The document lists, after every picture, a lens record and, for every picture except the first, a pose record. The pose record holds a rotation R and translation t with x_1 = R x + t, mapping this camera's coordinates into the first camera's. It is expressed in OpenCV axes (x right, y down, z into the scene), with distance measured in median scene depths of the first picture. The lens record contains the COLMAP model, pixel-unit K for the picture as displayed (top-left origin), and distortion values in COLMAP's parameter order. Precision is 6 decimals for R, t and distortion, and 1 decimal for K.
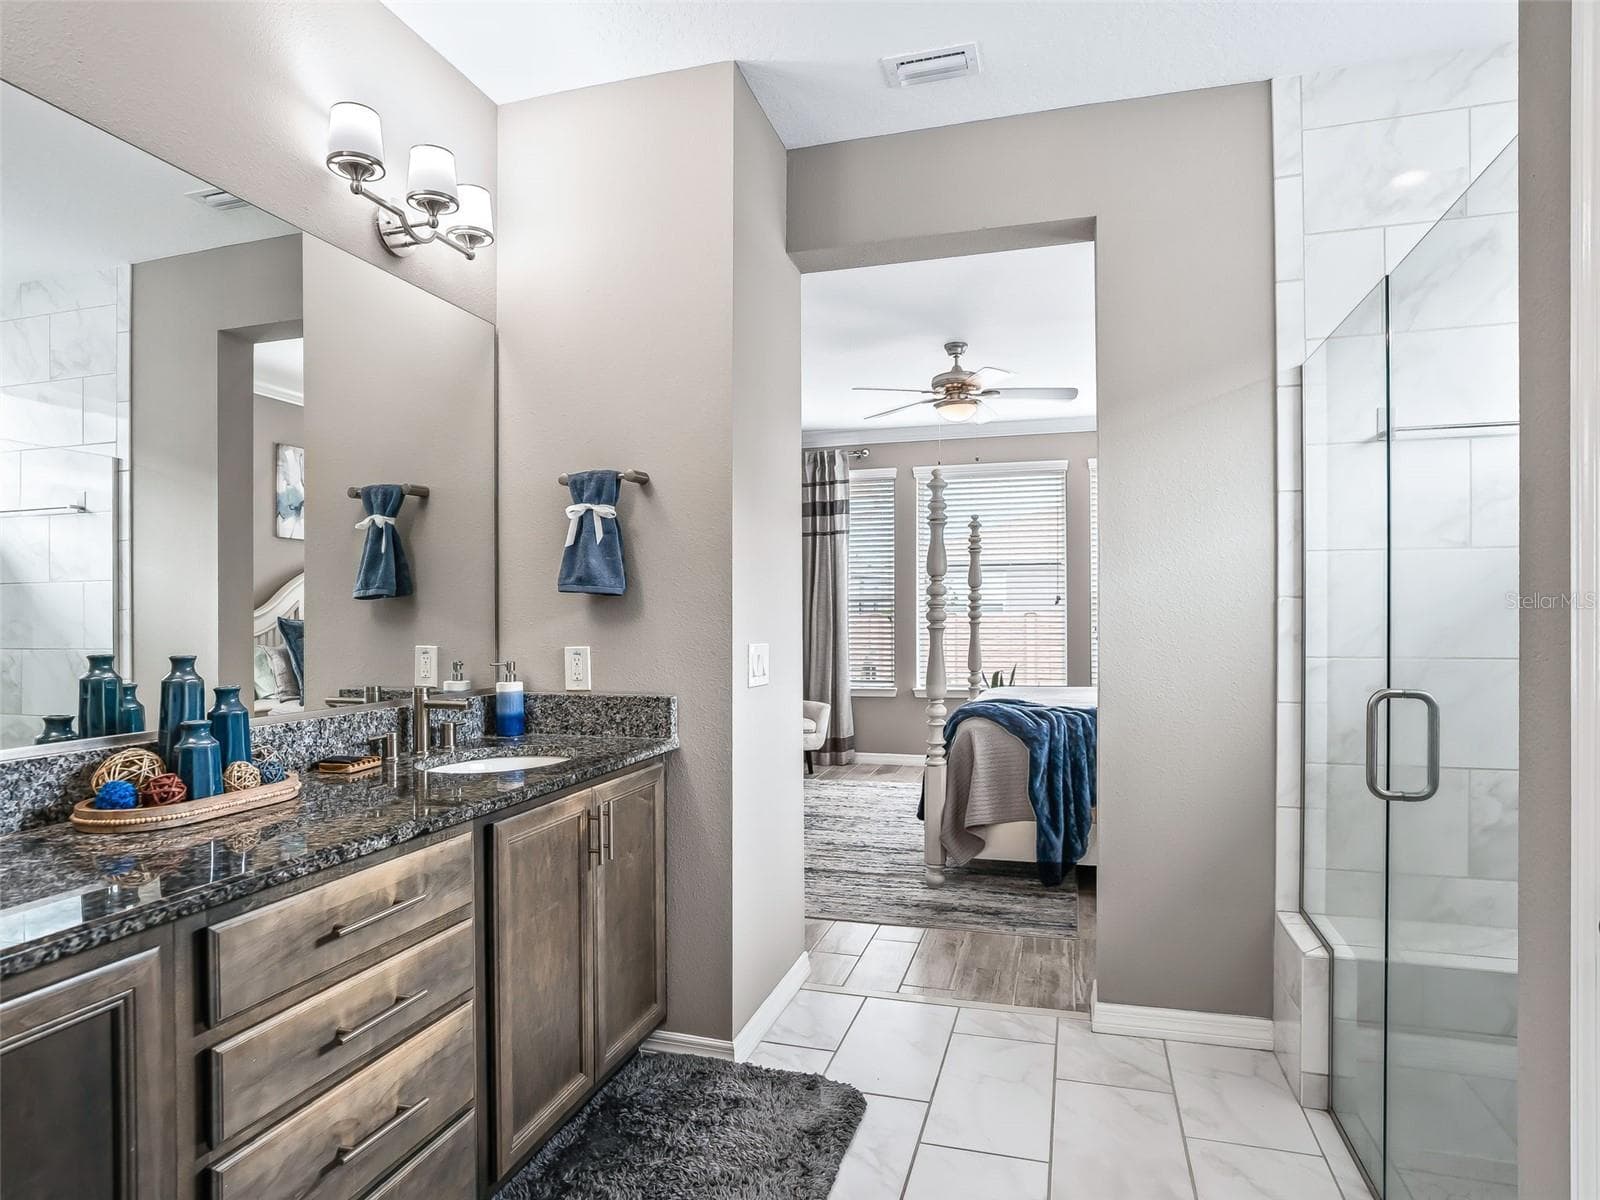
lens RADIAL K [[975.0, 0, 796.8], [0, 975.0, 609.6], [0, 0, 1]] dist [-0.004040, -0.000288]
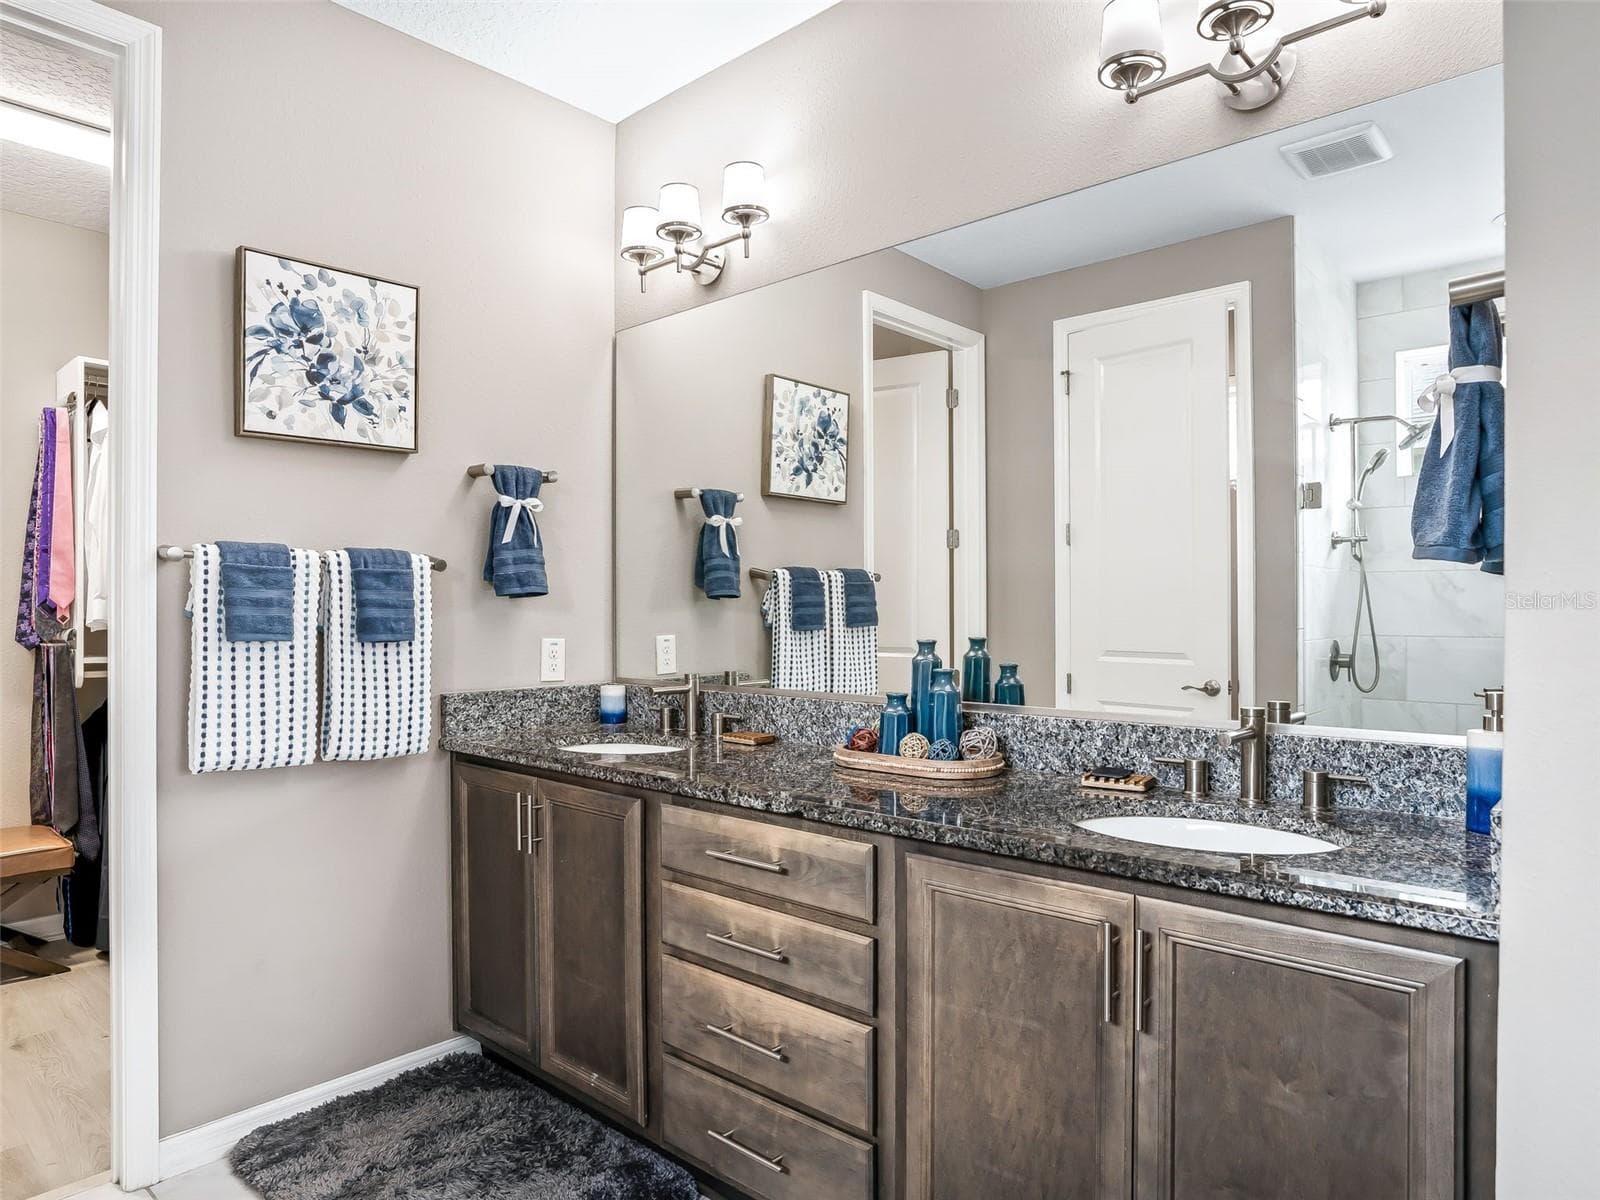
lens RADIAL K [[975.0, 0, 799.6], [0, 975.0, 600.6], [0, 0, 1]] dist [-0.004040, -0.000288]
pose [[-0.417525, 0.002110, -0.908663, 0.526100], [0.007707, 0.999970, -0.001219, -0.001419], [0.908633, -0.007512, -0.417528, 1.320155]]
